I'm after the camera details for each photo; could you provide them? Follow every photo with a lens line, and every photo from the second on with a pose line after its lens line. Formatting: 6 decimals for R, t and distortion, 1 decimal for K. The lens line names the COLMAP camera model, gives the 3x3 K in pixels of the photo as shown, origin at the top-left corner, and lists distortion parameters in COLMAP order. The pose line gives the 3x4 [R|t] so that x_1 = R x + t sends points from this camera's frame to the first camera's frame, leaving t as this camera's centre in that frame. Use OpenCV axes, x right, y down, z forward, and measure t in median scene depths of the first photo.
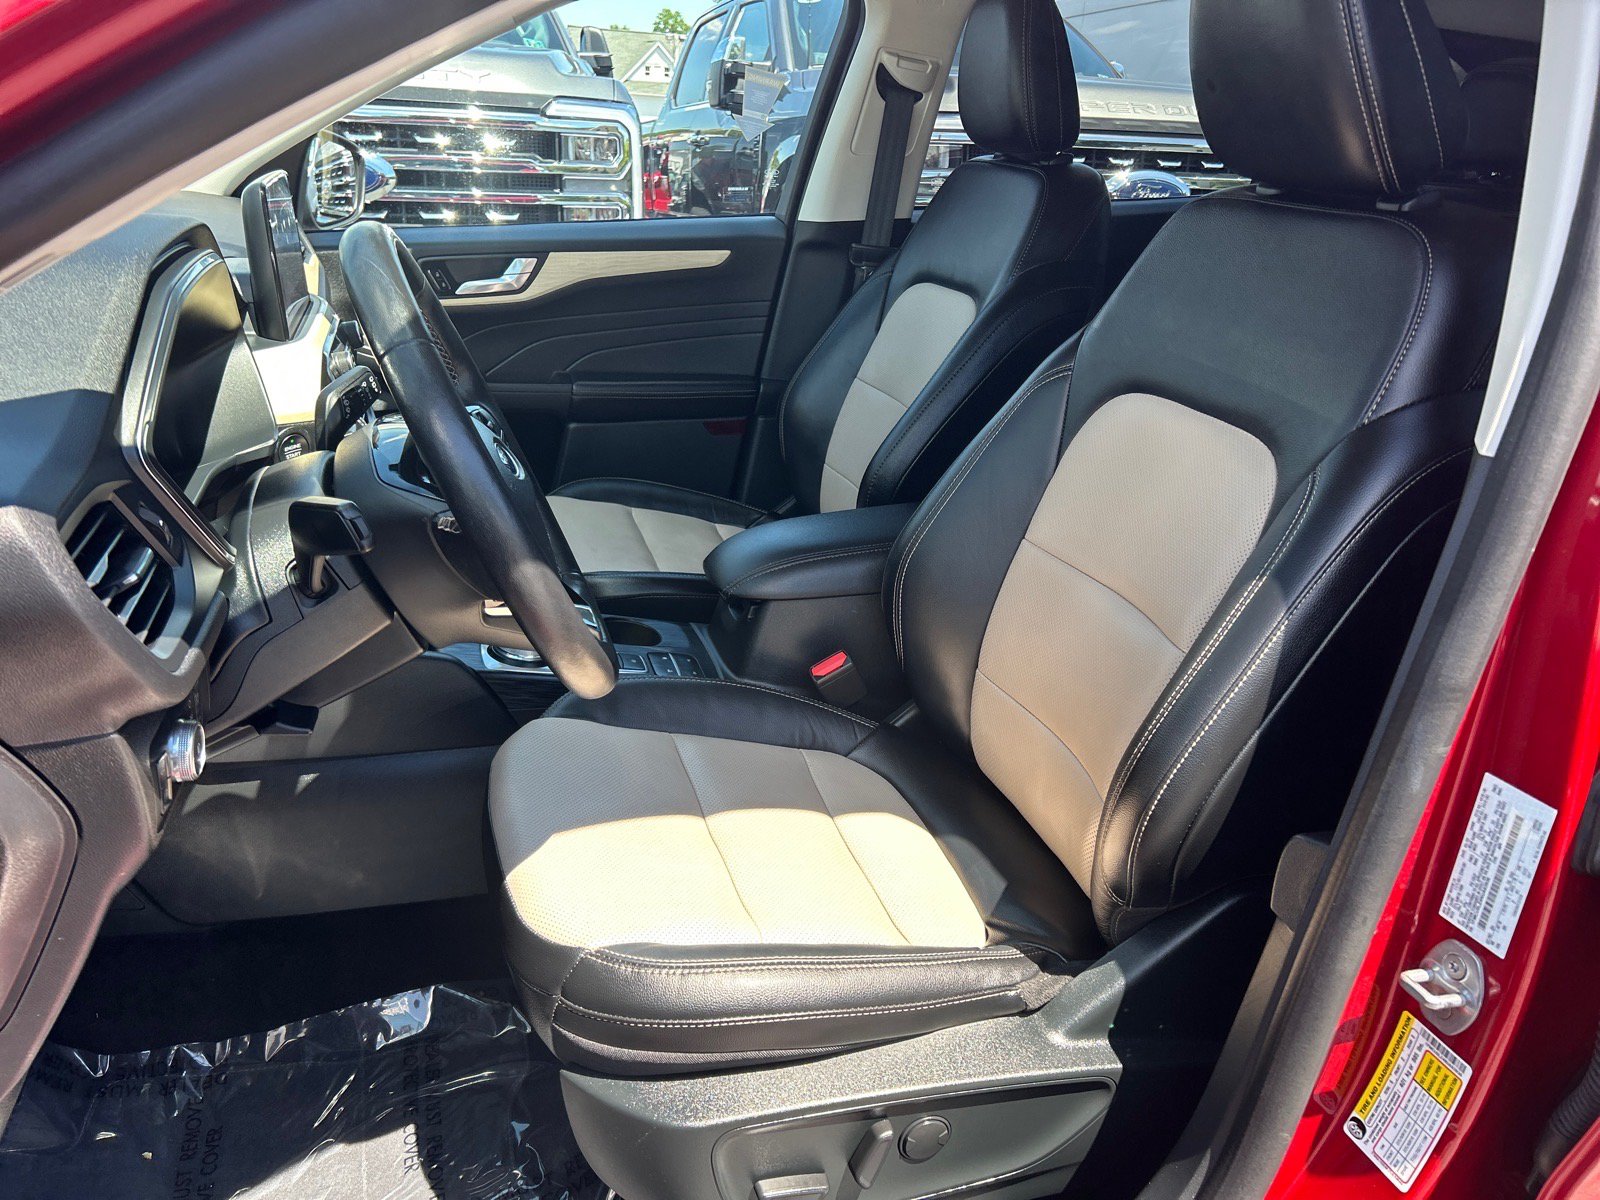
lens RADIAL K [[1186.4, 0, 809.0], [0, 1186.4, 599.2], [0, 0, 1]] dist [0.035400, -0.042520]
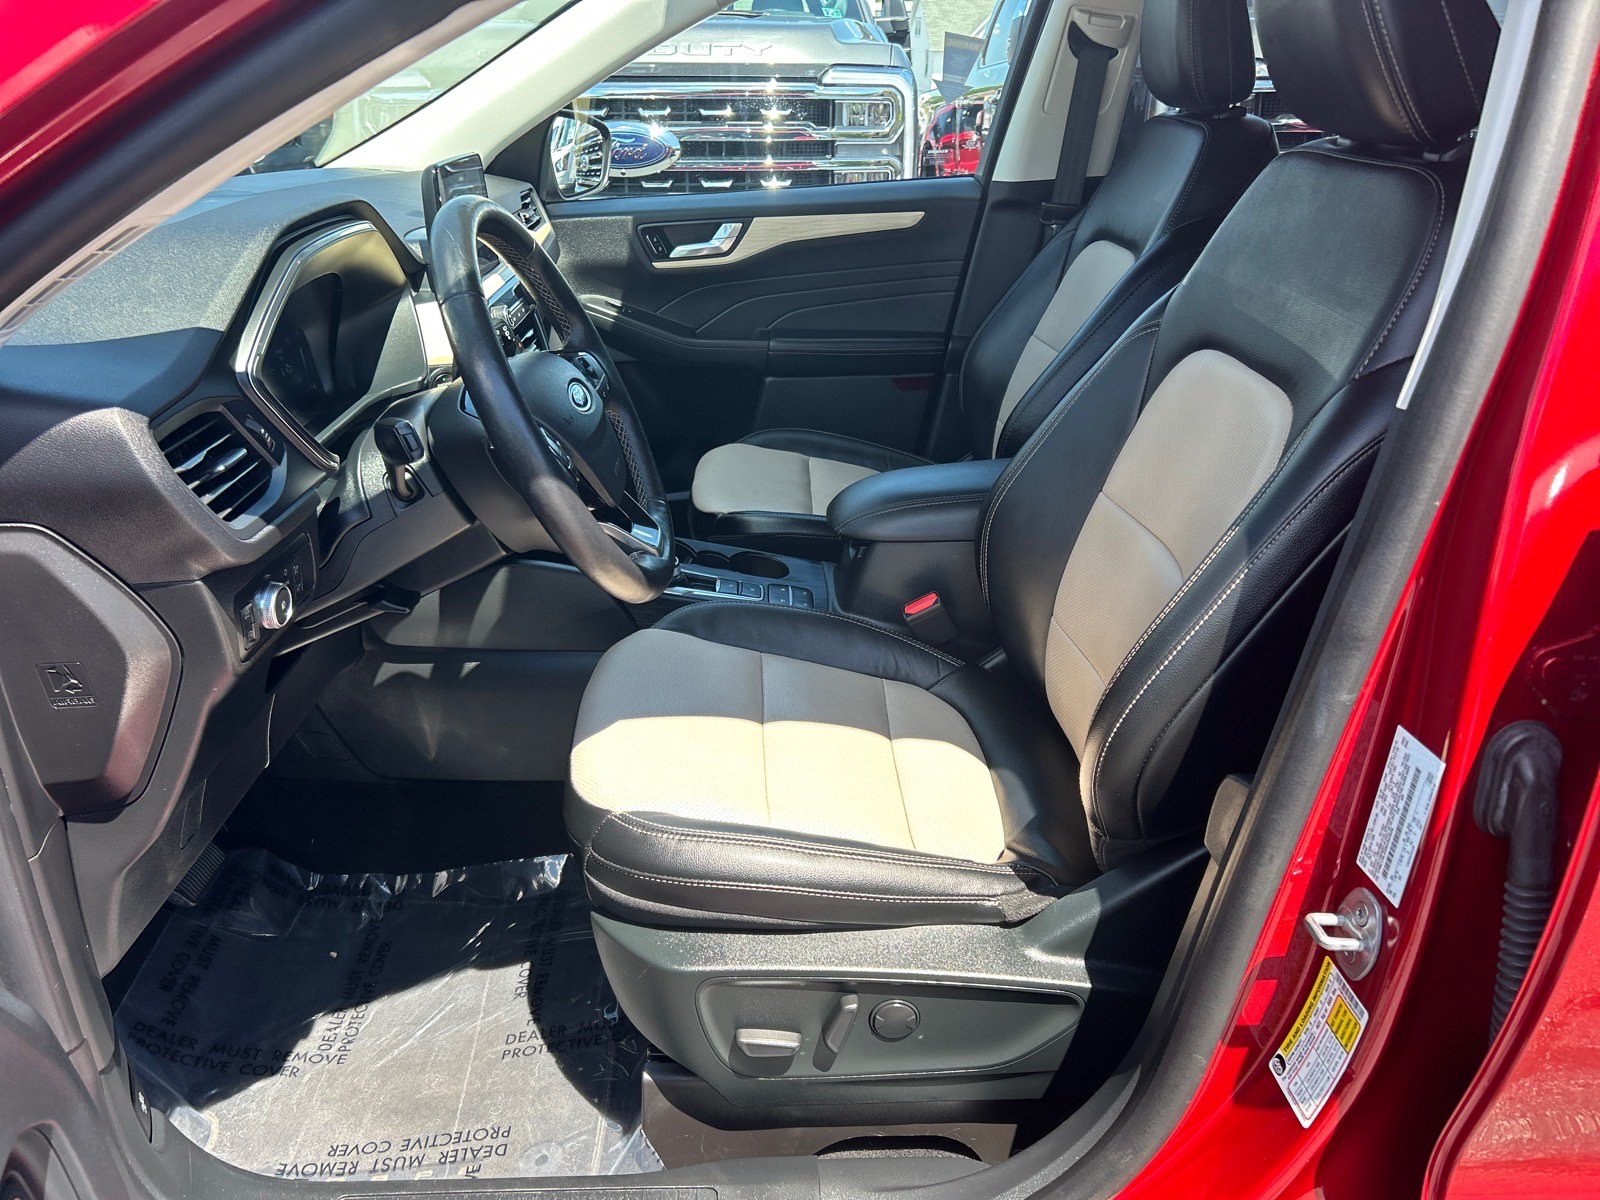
lens RADIAL K [[1186.4, 0, 798.2], [0, 1186.4, 598.2], [0, 0, 1]] dist [0.035400, -0.042520]
pose [[0.962965, 0.067393, -0.261069, 0.227403], [-0.059855, 0.997531, 0.036725, 0.021543], [0.262899, -0.019739, 0.964621, -0.070751]]
